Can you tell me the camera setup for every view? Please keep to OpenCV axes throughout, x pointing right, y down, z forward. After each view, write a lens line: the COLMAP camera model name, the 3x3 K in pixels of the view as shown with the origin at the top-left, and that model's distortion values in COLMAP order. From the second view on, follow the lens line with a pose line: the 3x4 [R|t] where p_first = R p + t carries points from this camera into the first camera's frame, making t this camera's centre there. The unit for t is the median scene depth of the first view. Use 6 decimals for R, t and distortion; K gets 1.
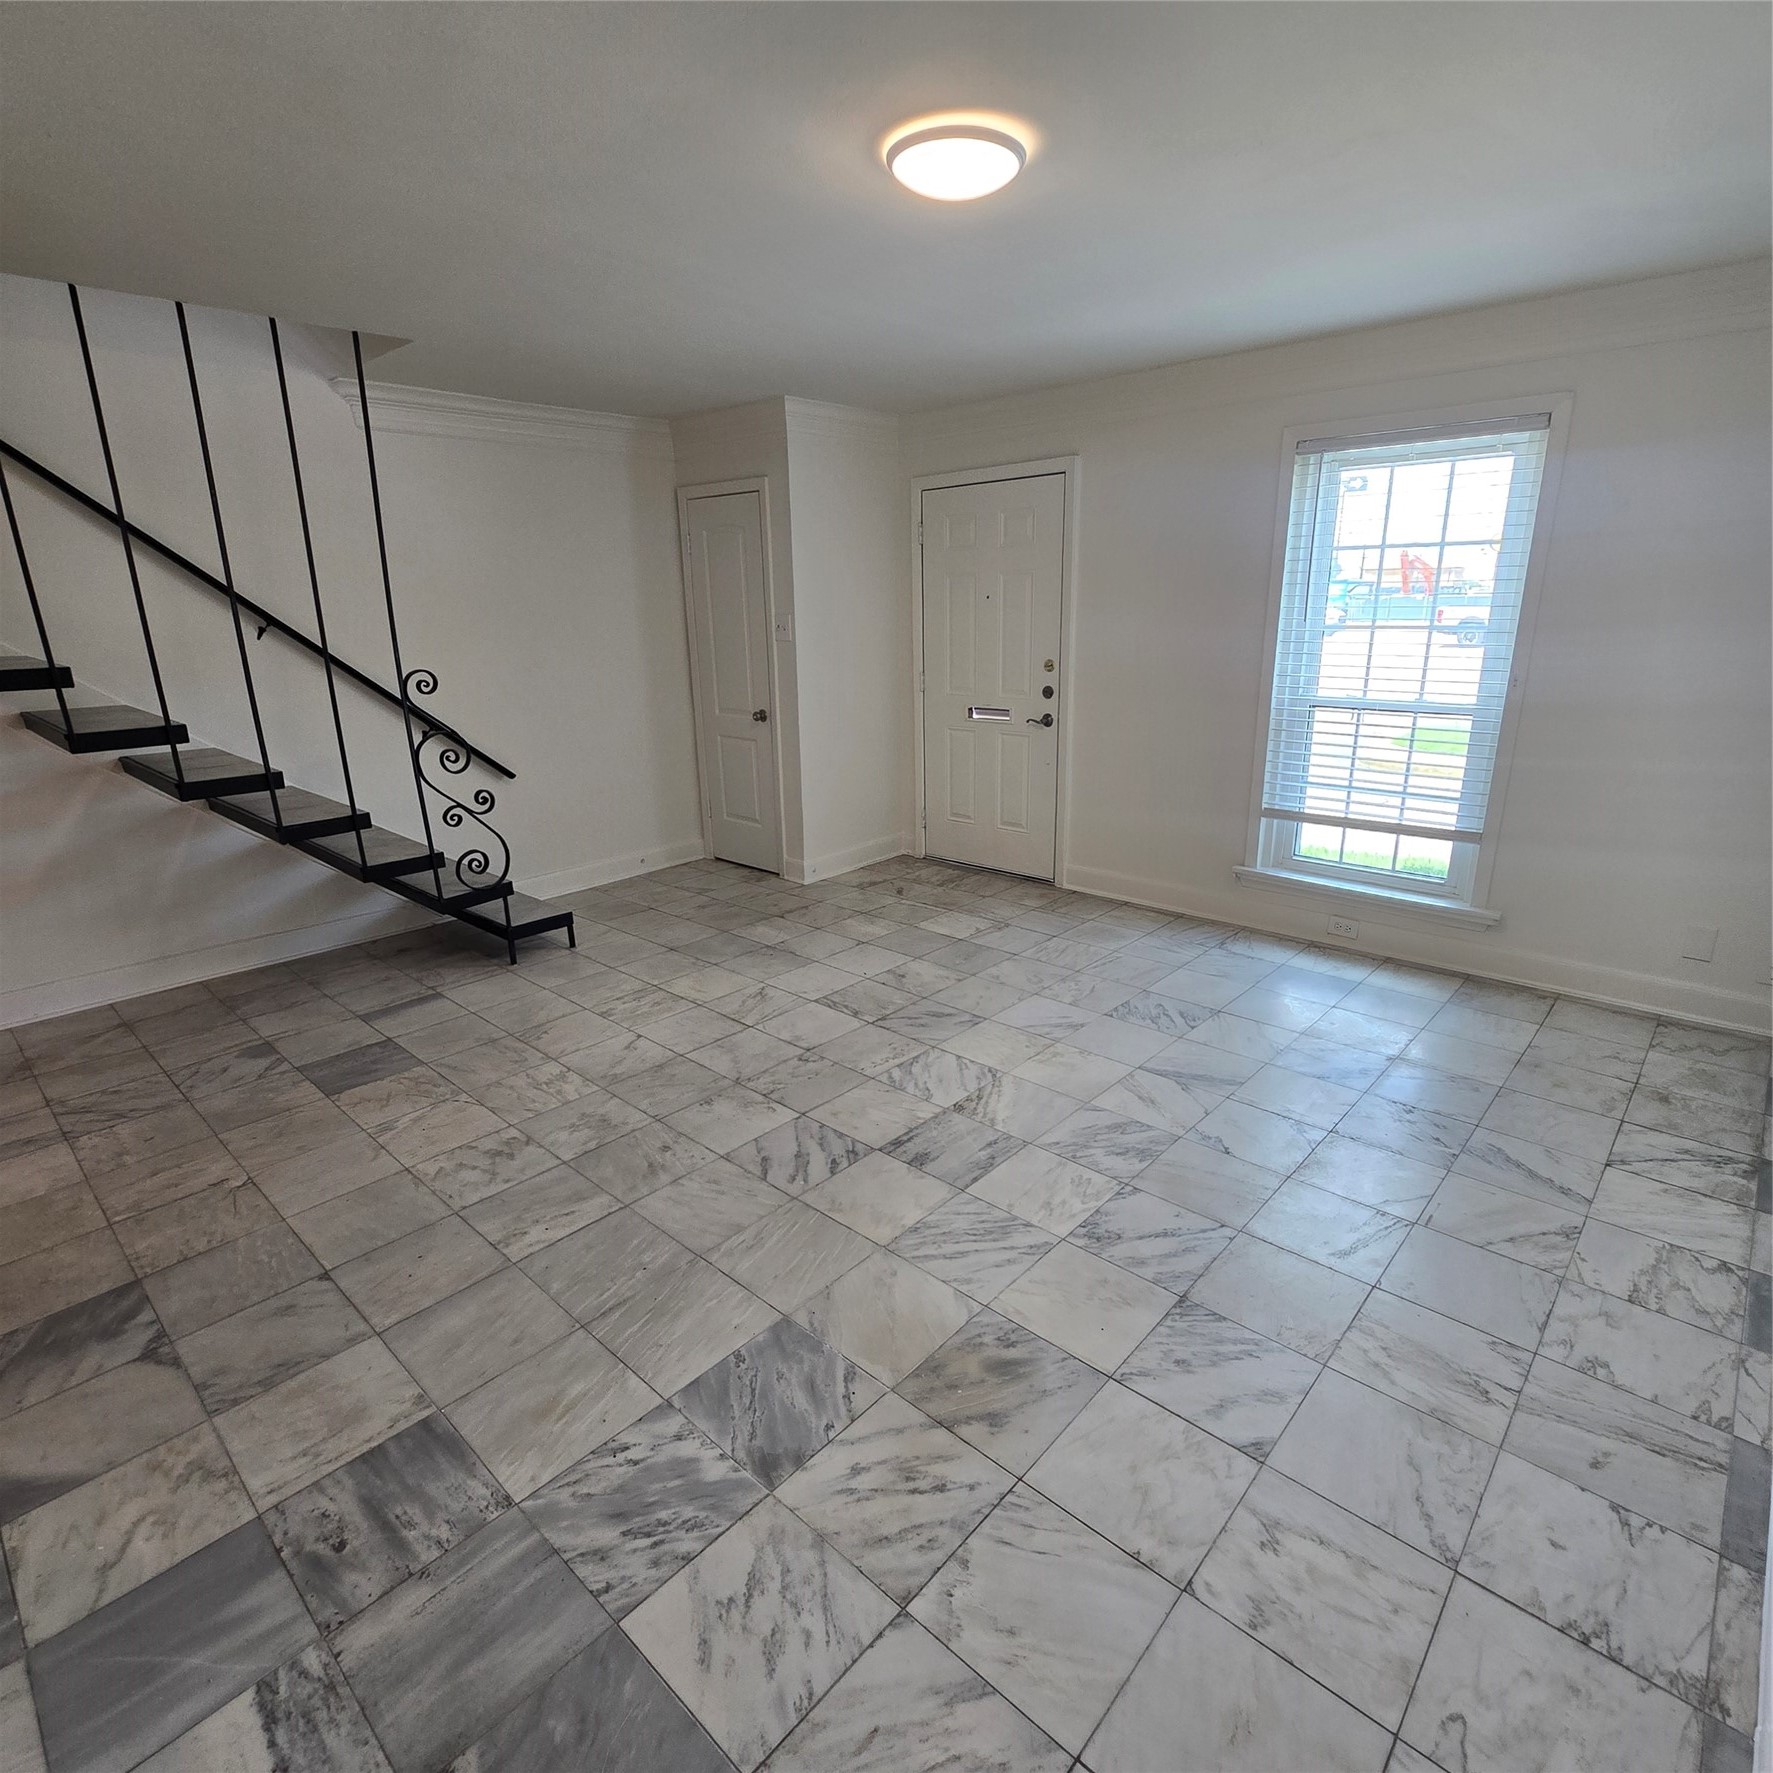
lens RADIAL K [[966.5, 0, 890.6], [0, 966.5, 899.0], [0, 0, 1]] dist [-0.003564, 0.000695]
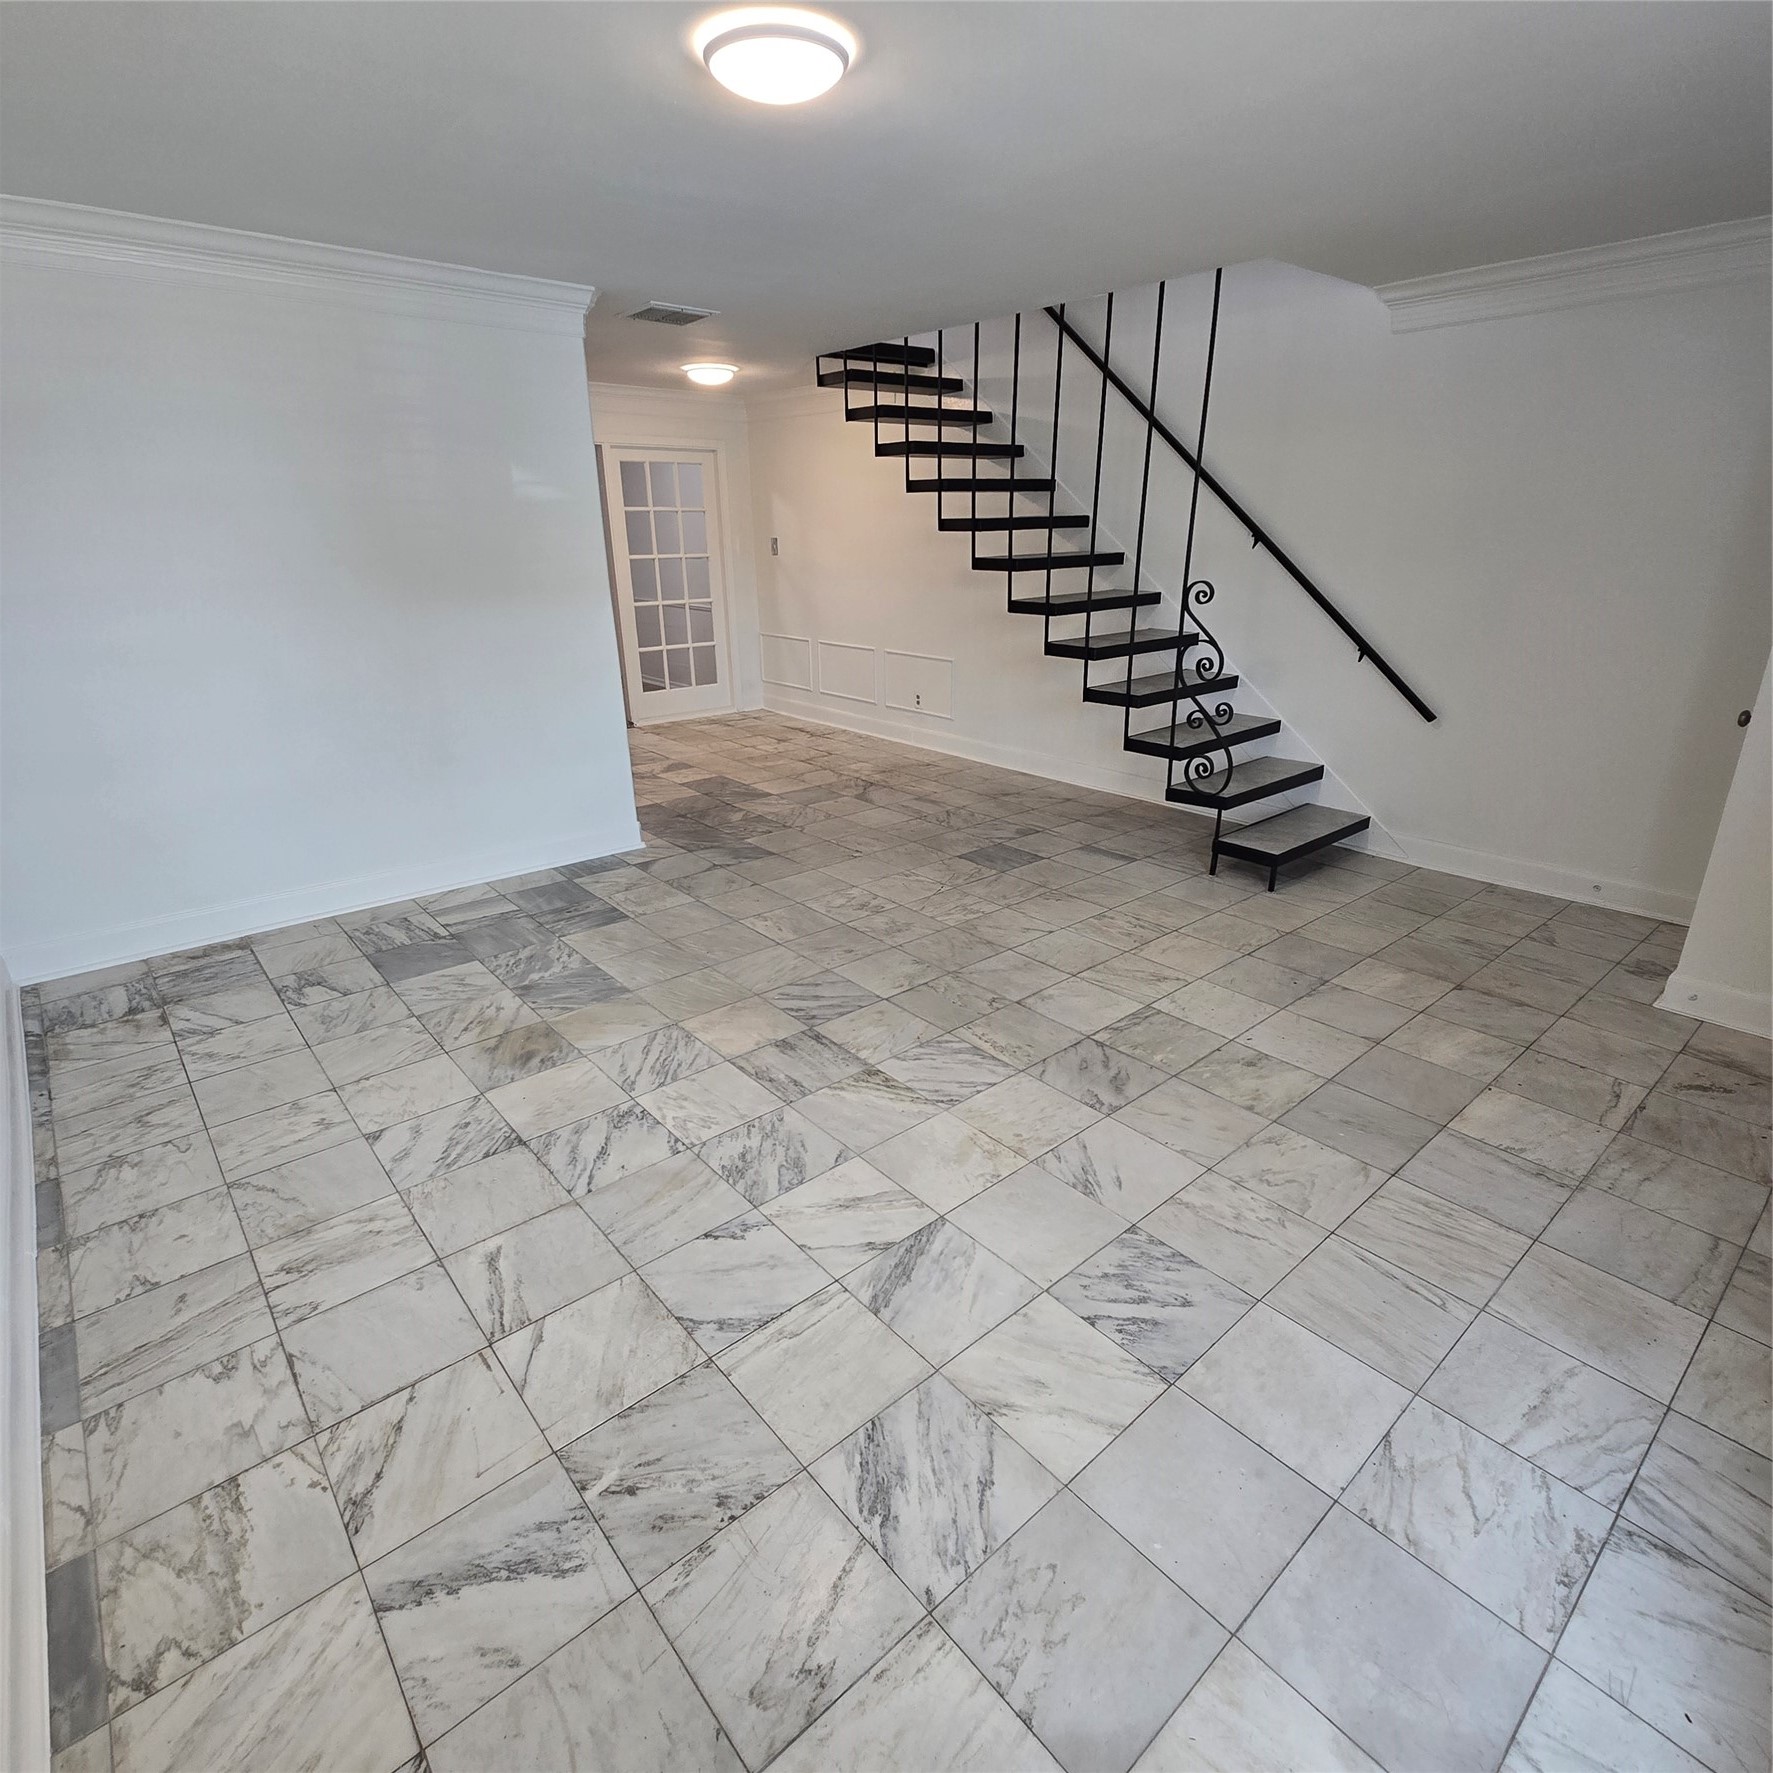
lens RADIAL K [[966.5, 0, 890.4], [0, 966.5, 894.2], [0, 0, 1]] dist [-0.003564, 0.000695]
pose [[-0.117704, 0.367957, -0.922363, 0.906570], [-0.281866, 0.878240, 0.386325, -0.320295], [0.952207, 0.305454, 0.000342, 0.988694]]
